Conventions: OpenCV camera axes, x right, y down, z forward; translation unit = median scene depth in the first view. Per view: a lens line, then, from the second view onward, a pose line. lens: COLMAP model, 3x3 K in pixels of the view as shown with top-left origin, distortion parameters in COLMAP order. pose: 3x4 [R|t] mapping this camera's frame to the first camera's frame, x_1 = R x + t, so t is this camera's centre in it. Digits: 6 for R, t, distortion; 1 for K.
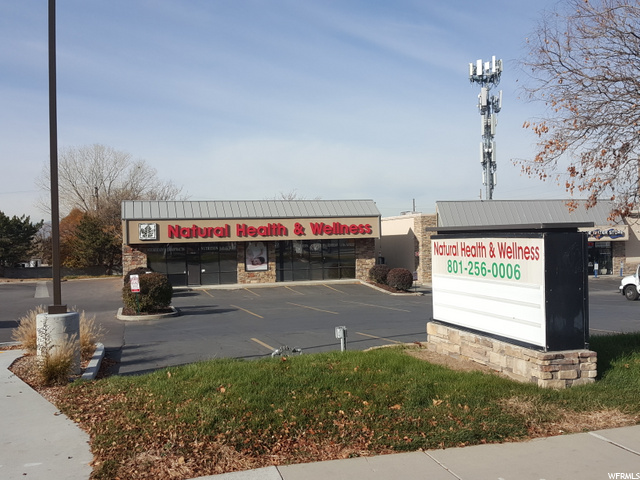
lens RADIAL K [[628.7, 0, 320.0], [0, 628.7, 240.0], [0, 0, 1]] dist [0.249549, -0.668888]
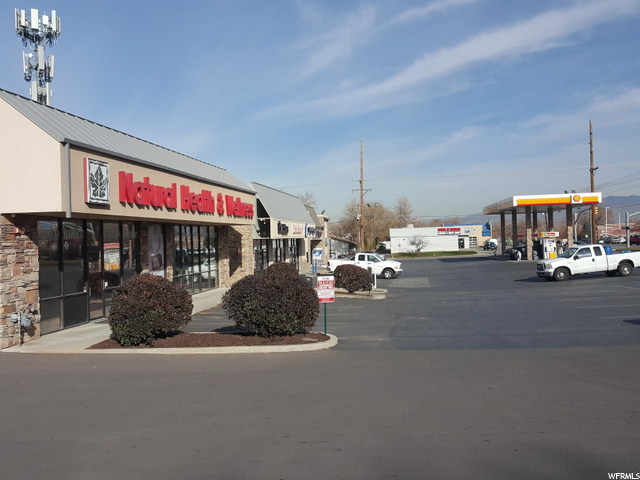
lens RADIAL K [[628.7, 0, 320.0], [0, 628.7, 240.0], [0, 0, 1]] dist [0.249549, -0.668888]
pose [[0.426598, 0.010986, 0.904375, -0.516964], [0.018731, 0.999604, -0.020978, 0.028693], [-0.904247, 0.025889, 0.426223, 0.667813]]
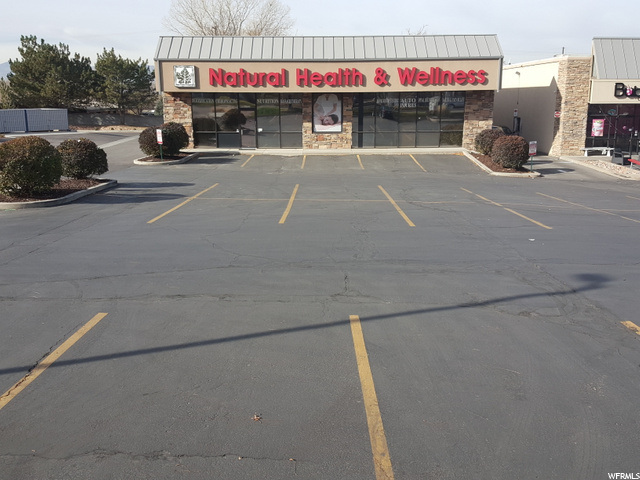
lens RADIAL K [[628.7, 0, 320.0], [0, 628.7, 240.0], [0, 0, 1]] dist [0.249549, -0.668888]
pose [[0.958946, 0.083092, -0.271142, 0.115188], [-0.019628, 0.973266, 0.228840, -0.000977], [0.282908, -0.214123, 0.934941, 0.240336]]
